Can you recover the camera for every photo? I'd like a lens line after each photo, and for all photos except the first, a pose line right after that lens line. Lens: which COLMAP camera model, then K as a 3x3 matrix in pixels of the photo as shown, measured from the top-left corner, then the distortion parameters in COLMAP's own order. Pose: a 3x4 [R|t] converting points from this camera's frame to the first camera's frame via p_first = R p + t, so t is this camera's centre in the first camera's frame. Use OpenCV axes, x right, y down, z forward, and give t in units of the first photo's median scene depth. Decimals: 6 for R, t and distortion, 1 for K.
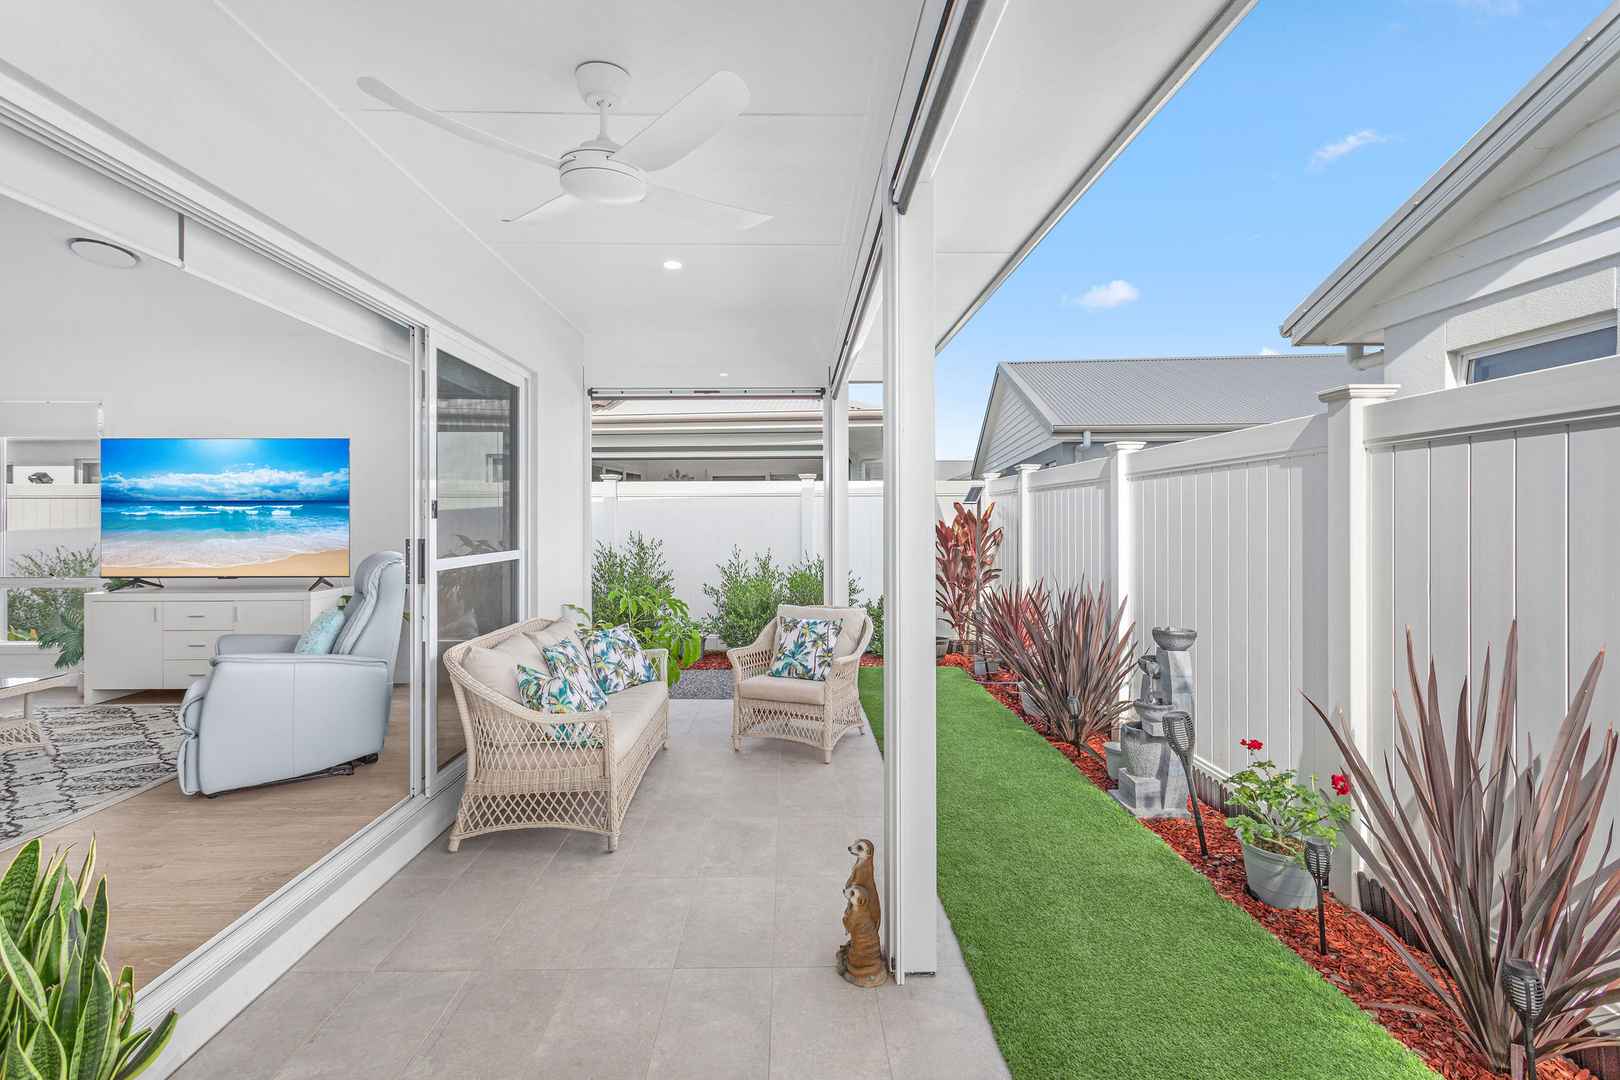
lens RADIAL K [[781.4, 0, 798.9], [0, 781.4, 515.6], [0, 0, 1]] dist [0.005355, 0.001274]
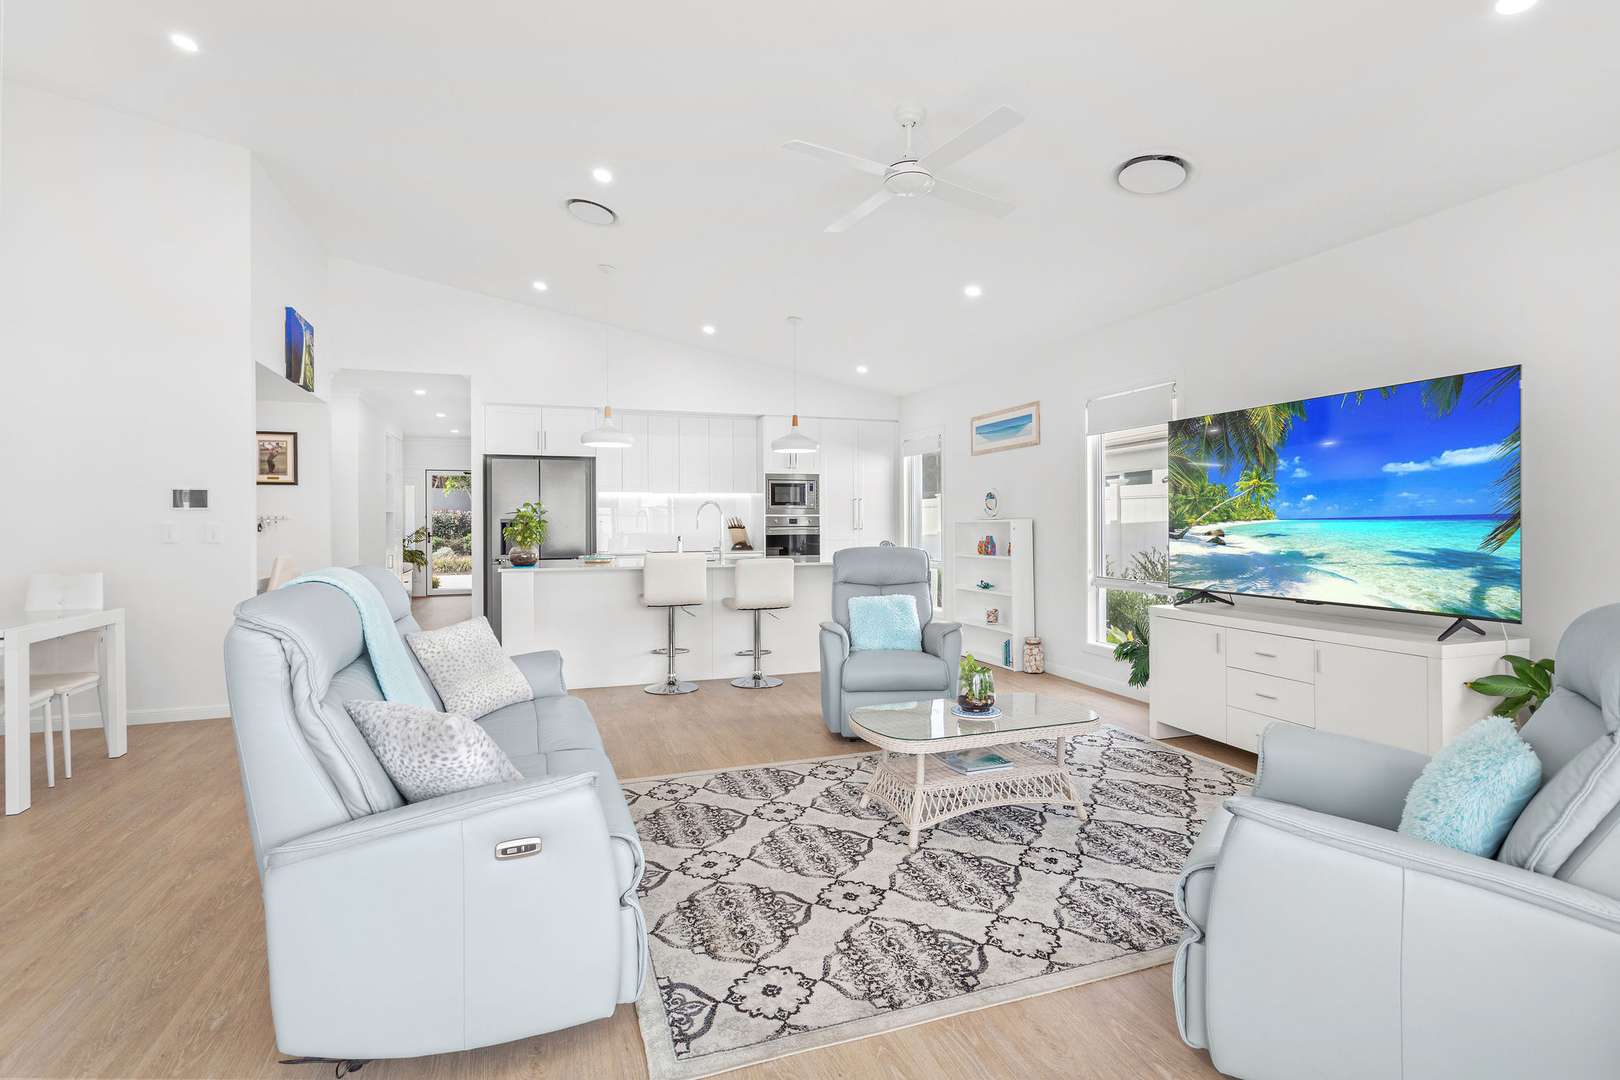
lens RADIAL K [[781.4, 0, 798.9], [0, 781.4, 515.6], [0, 0, 1]] dist [0.005355, 0.001274]
pose [[0.320891, -0.003590, -0.947109, -0.233074], [0.007086, 0.999974, -0.001390, 0.000560], [0.947090, -0.006265, 0.320908, 0.374639]]
